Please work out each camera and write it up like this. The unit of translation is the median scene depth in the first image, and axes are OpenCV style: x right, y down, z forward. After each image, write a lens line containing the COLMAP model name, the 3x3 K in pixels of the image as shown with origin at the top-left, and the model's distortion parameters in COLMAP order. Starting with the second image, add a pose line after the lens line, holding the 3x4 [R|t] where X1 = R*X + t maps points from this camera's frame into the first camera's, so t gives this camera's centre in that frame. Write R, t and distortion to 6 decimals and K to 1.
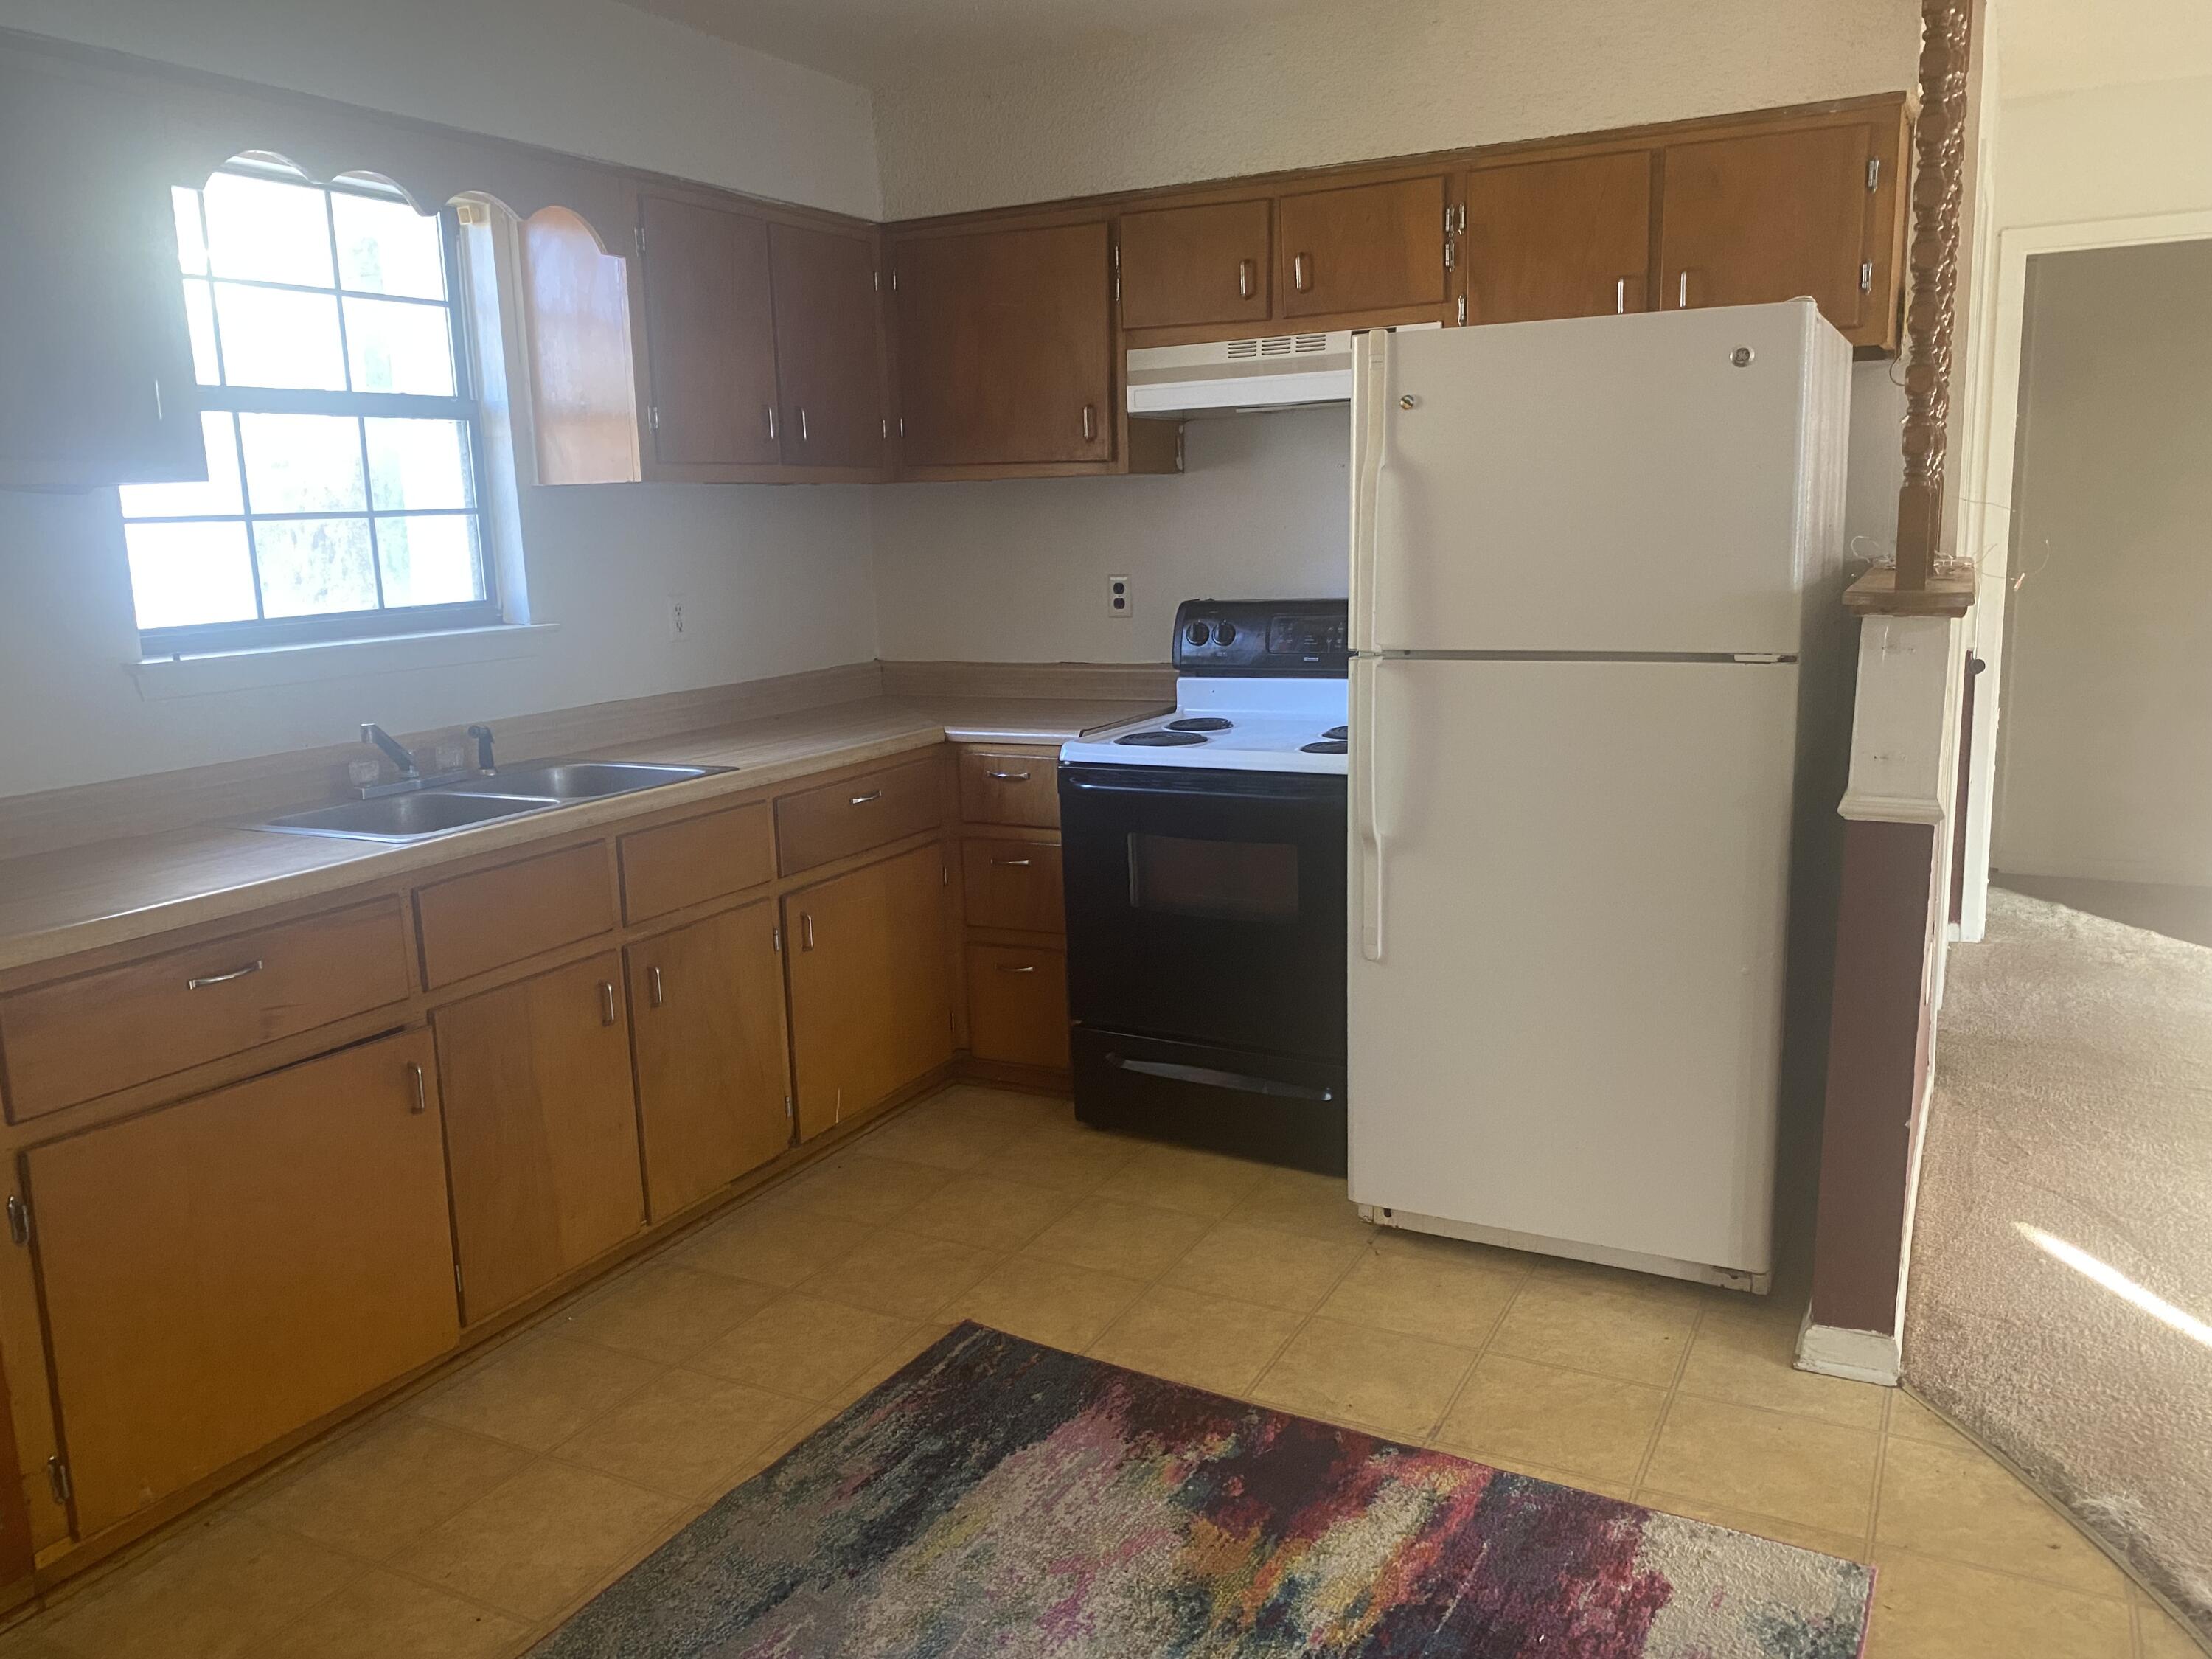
lens RADIAL K [[1687.2, 0, 1110.8], [0, 1687.2, 816.6], [0, 0, 1]] dist [0.078624, -0.175632]
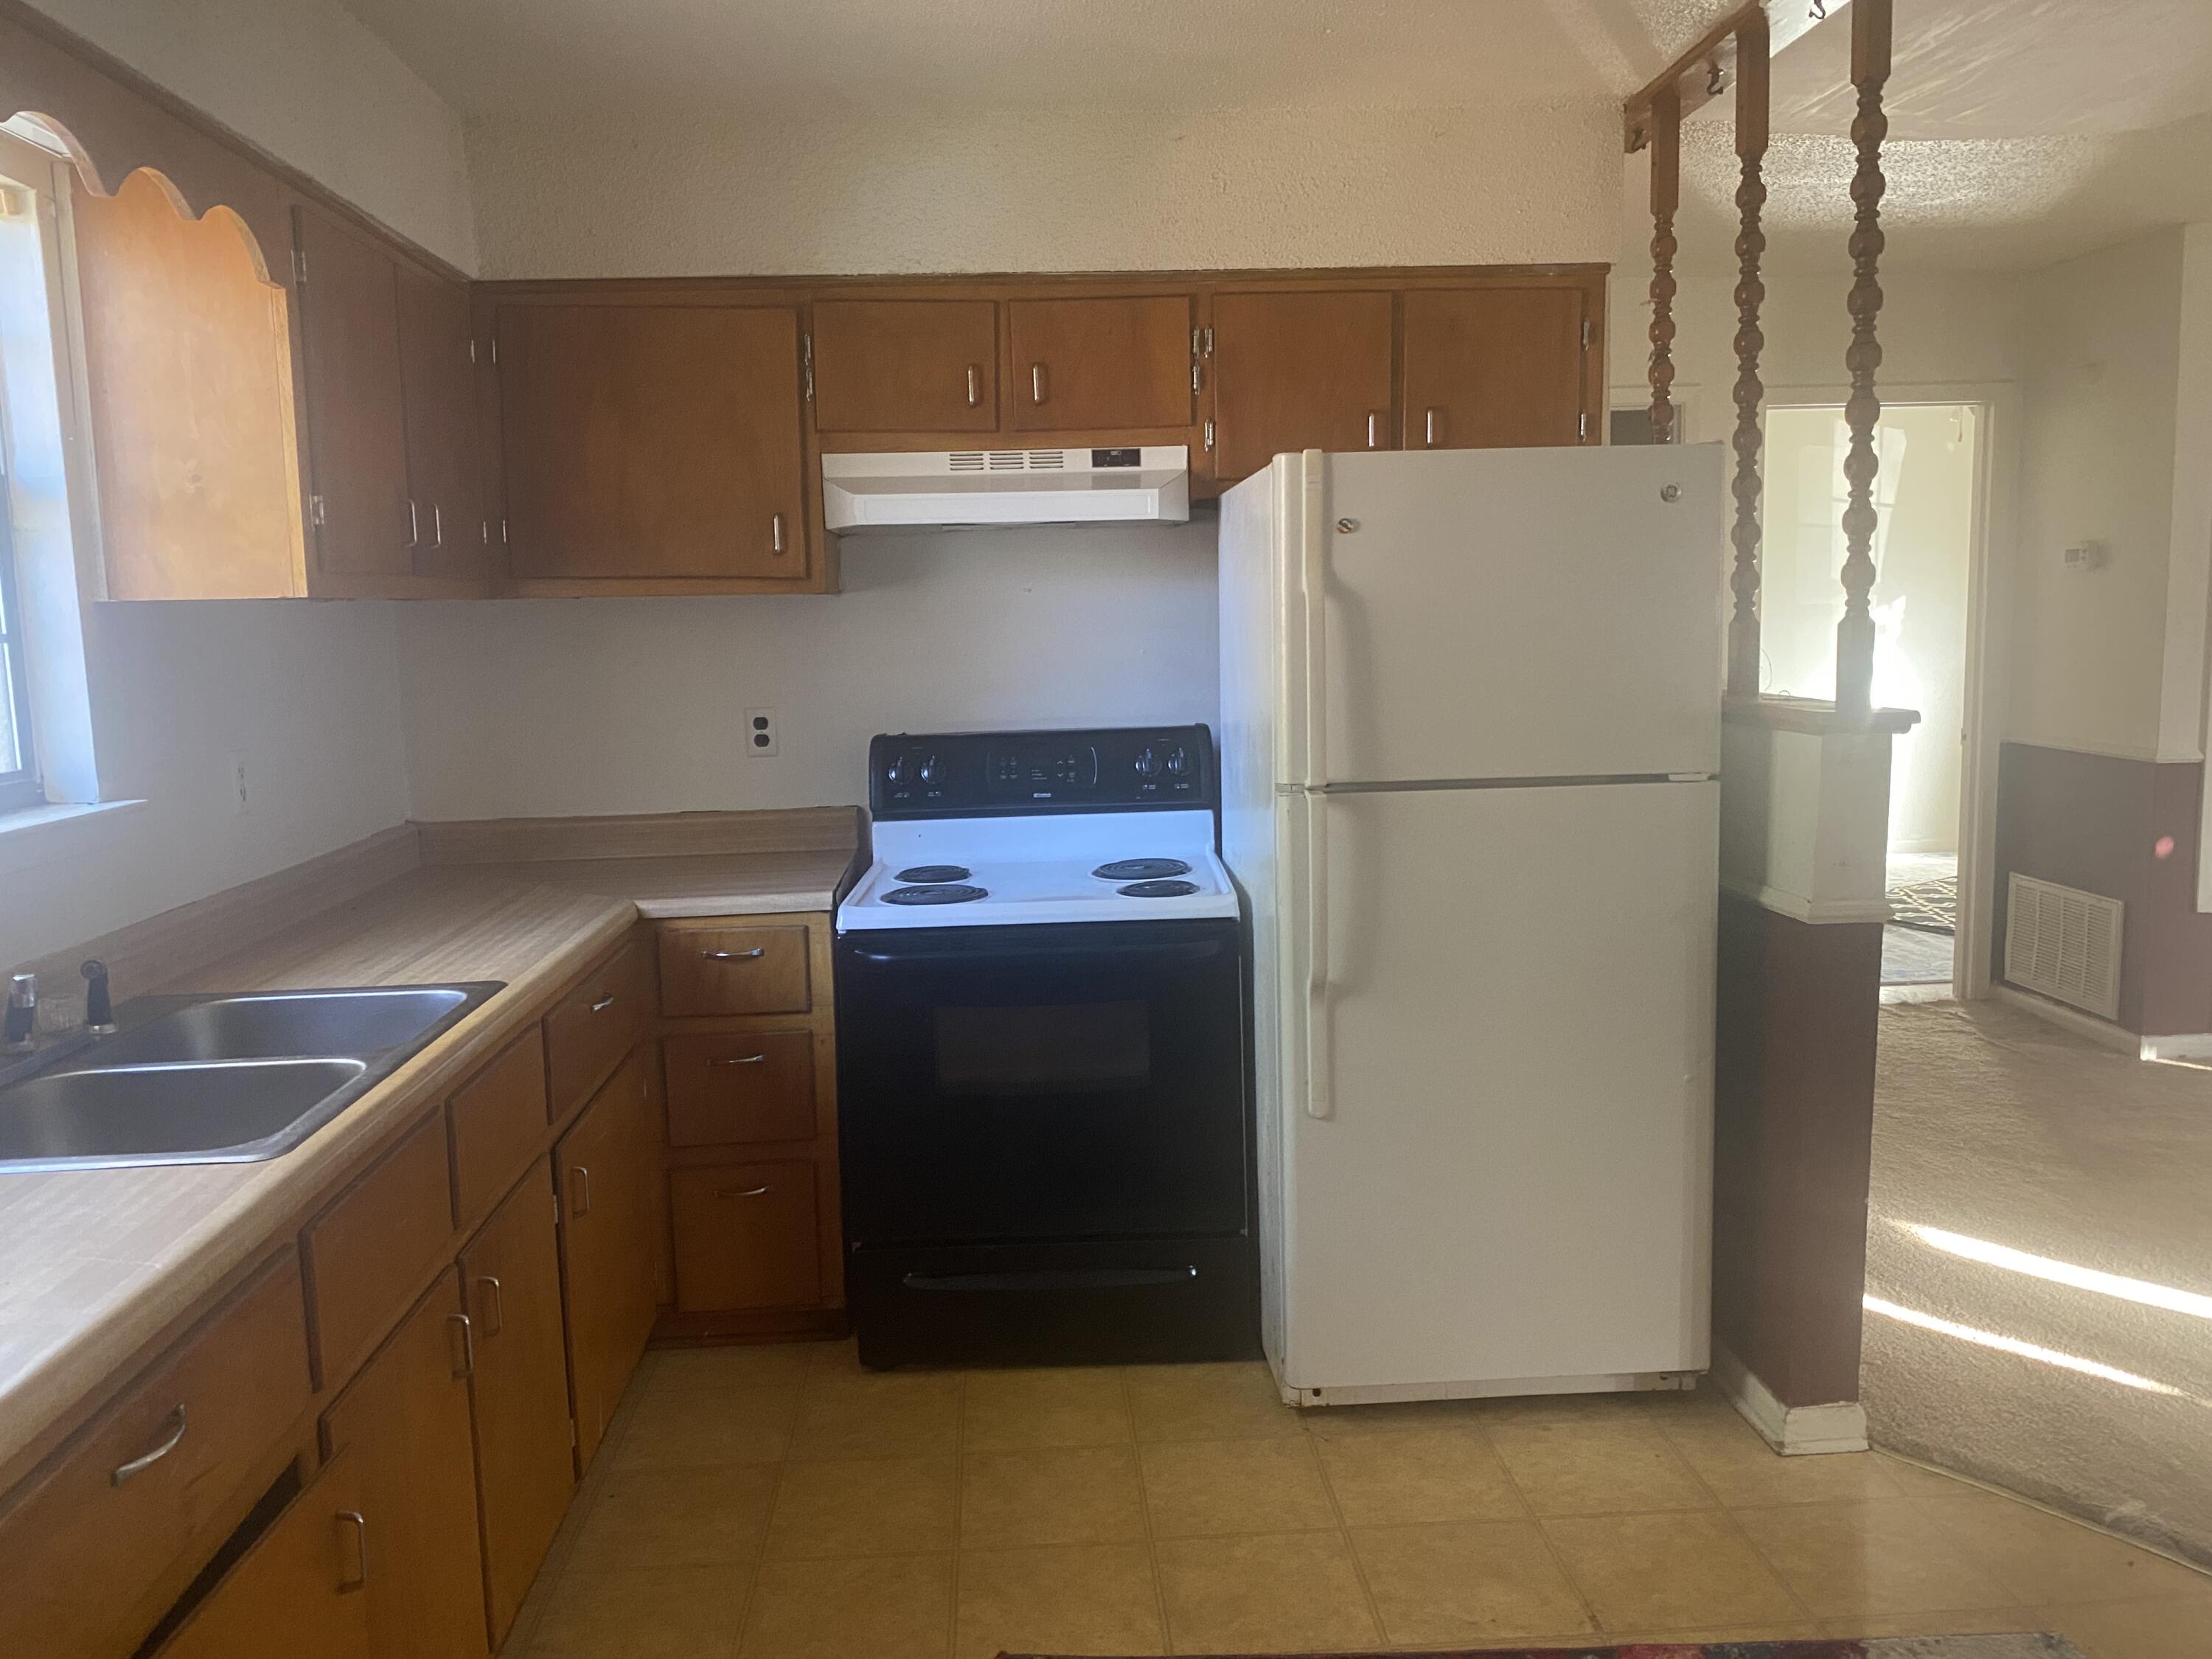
lens RADIAL K [[1697.0, 0, 1101.5], [0, 1697.0, 798.7], [0, 0, 1]] dist [0.061984, -0.113583]
pose [[0.856594, -0.049778, 0.513584, -0.347725], [0.090325, 0.994433, -0.054269, -0.040793], [-0.508023, 0.092876, 0.856321, 0.207123]]
